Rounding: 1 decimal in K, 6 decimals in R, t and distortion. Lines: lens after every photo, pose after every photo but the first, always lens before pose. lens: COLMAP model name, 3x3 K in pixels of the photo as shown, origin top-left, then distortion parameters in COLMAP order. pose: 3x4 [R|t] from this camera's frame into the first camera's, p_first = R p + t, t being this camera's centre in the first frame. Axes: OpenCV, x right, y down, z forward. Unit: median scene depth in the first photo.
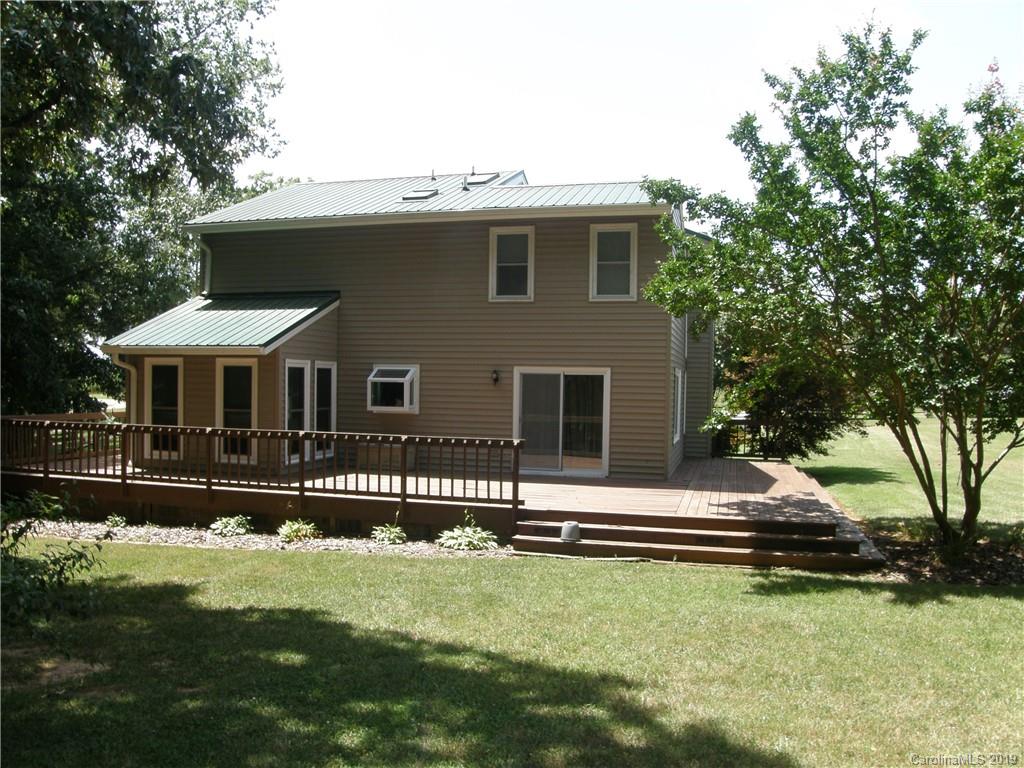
lens RADIAL K [[838.6, 0, 512.0], [0, 838.6, 383.7], [0, 0, 1]] dist [-0.151752, 0.137222]
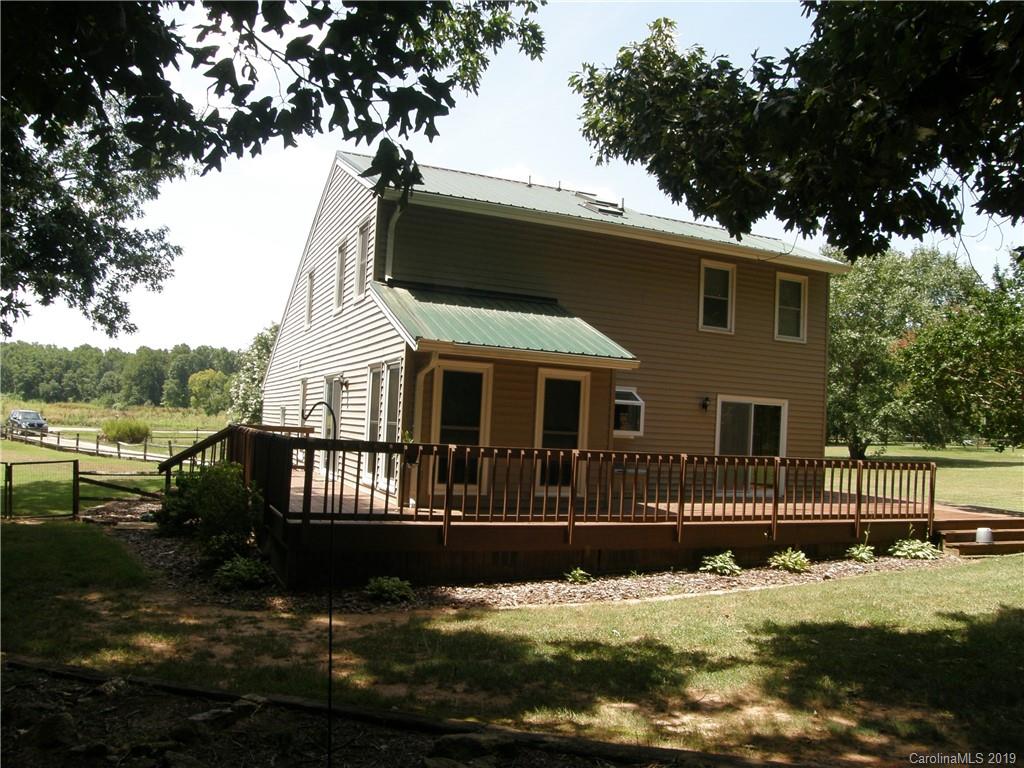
lens RADIAL K [[838.6, 0, 517.3], [0, 838.6, 383.9], [0, 0, 1]] dist [-0.151752, 0.137222]
pose [[0.772099, 0.055325, 0.633090, -0.880332], [-0.037312, 0.998431, -0.041748, 0.019785], [-0.634406, 0.008612, 0.772952, 0.364747]]
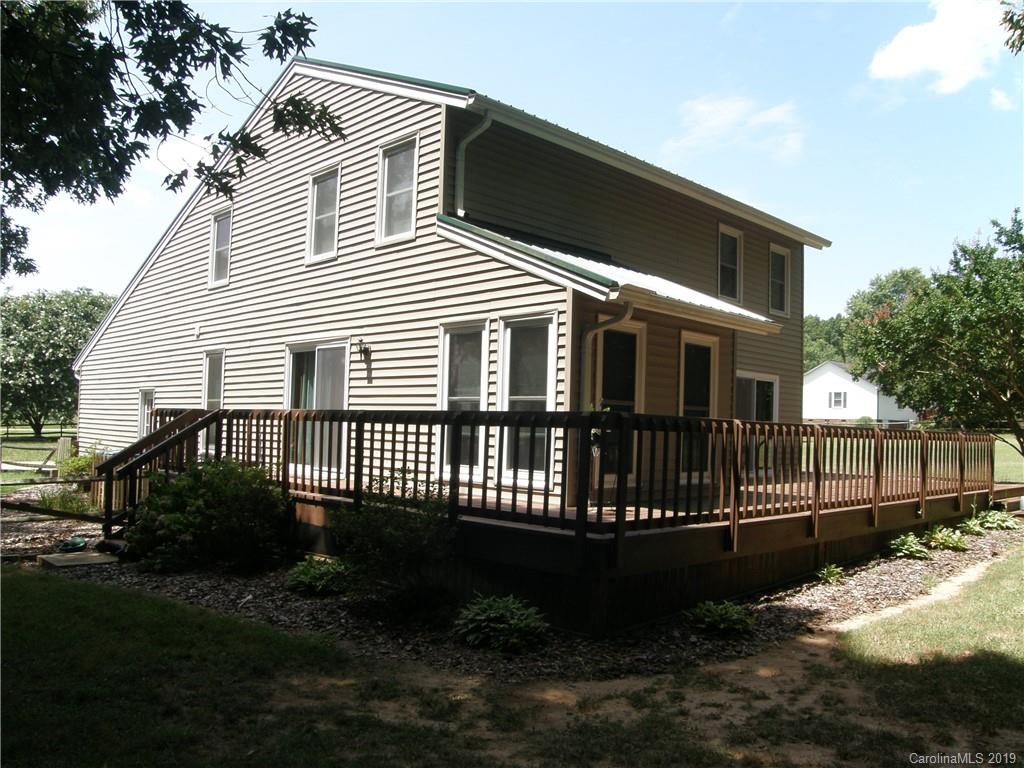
lens RADIAL K [[838.6, 0, 514.2], [0, 838.6, 387.5], [0, 0, 1]] dist [-0.151752, 0.137222]
pose [[0.497698, 0.041956, 0.866335, -0.997423], [-0.022284, 0.999118, -0.035585, 0.042547], [-0.867064, -0.001595, 0.498194, 0.761081]]
